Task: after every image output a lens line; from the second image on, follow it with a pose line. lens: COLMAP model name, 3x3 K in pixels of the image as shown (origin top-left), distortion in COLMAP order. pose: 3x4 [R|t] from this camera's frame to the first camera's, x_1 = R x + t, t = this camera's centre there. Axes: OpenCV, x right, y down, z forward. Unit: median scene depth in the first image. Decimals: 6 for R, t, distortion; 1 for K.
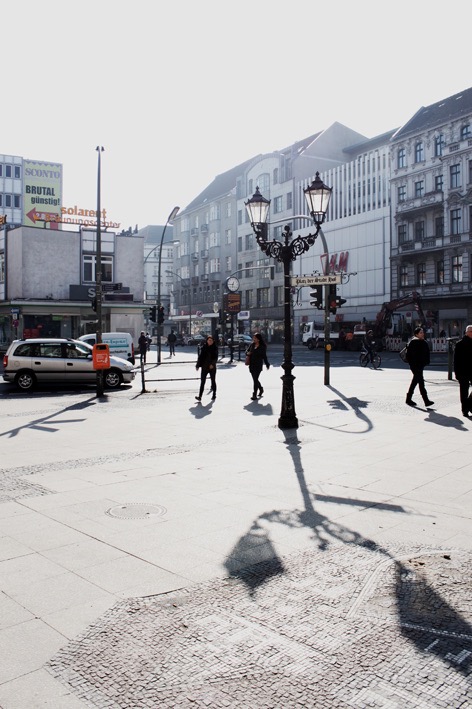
lens RADIAL K [[573.4, 0, 236.0], [0, 573.4, 354.5], [0, 0, 1]] dist [-0.138015, 0.005985]
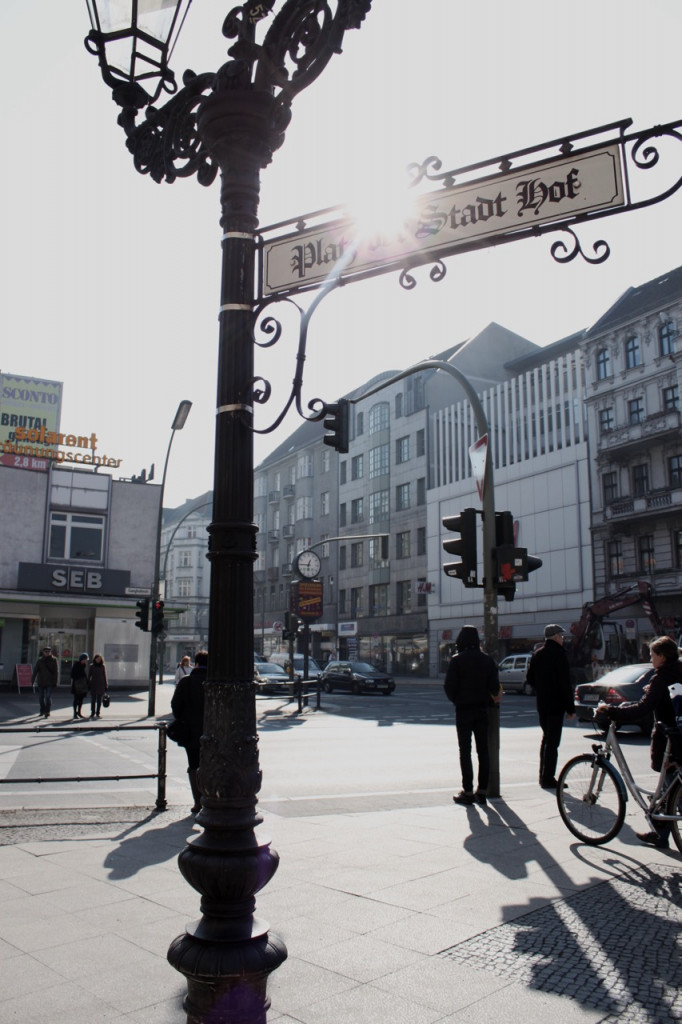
lens RADIAL K [[828.1, 0, 341.0], [0, 828.1, 512.0], [0, 0, 1]] dist [-0.138015, 0.005985]
pose [[0.999890, 0.007166, -0.012963, 0.025428], [-0.009760, 0.977070, -0.212695, -0.004507], [0.011142, 0.212798, 0.977033, 0.170783]]
